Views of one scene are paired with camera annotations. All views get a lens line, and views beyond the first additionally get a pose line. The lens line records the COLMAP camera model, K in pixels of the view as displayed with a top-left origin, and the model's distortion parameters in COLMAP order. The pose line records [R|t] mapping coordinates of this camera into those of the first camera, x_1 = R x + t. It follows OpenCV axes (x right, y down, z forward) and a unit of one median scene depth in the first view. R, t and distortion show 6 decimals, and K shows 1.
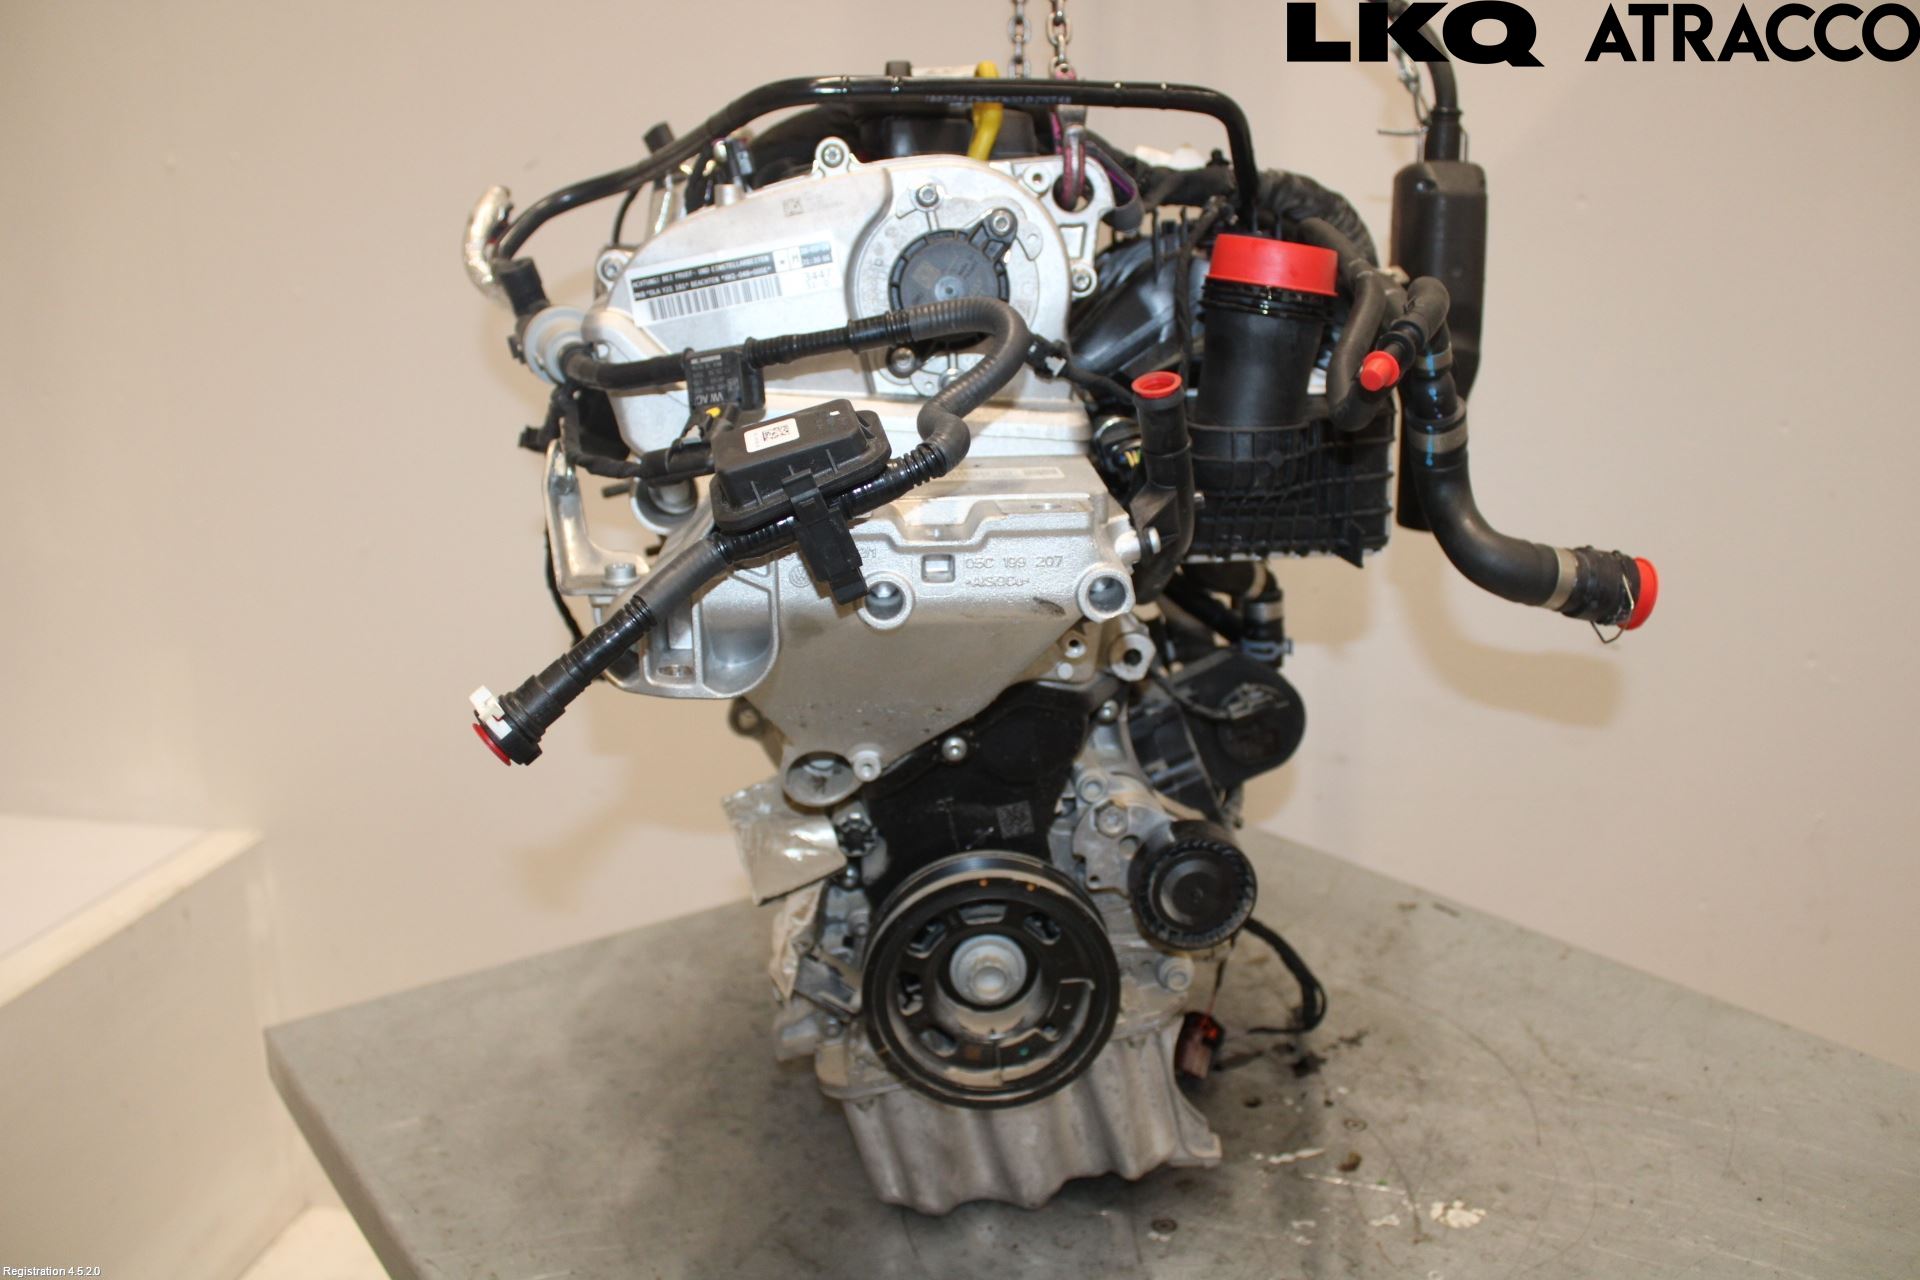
lens RADIAL K [[1601.2, 0, 961.3], [0, 1601.2, 641.1], [0, 0, 1]] dist [0.001859, 0.000149]
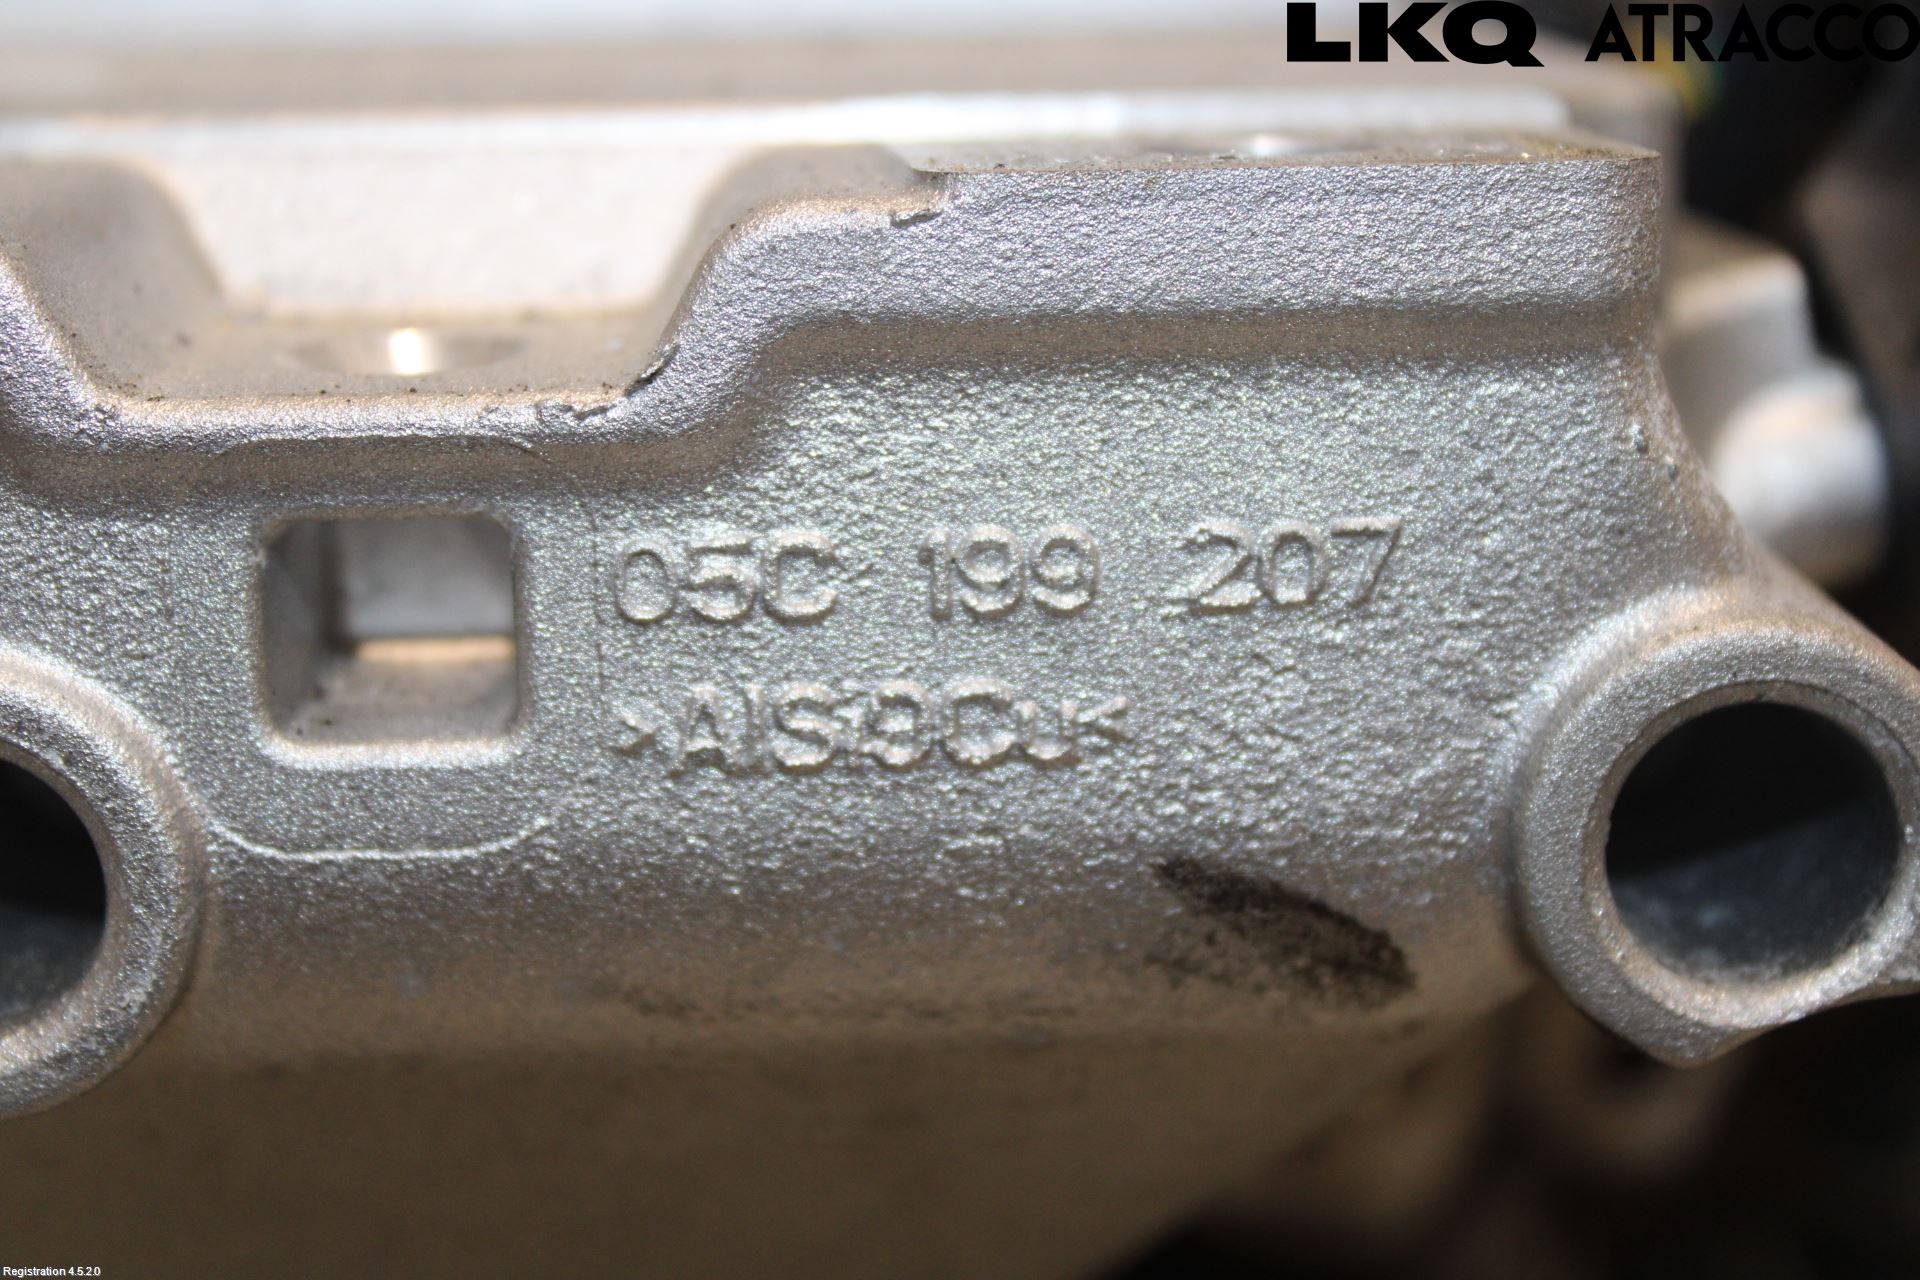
lens RADIAL K [[3570.3, 0, 959.9], [0, 3570.3, 640.1], [0, 0, 1]] dist [-0.013339, 0.000000]
pose [[0.999823, -0.005237, 0.018091, 0.025040], [0.006453, 0.997674, -0.067864, -0.026420], [-0.017693, 0.067969, 0.997531, 0.747160]]
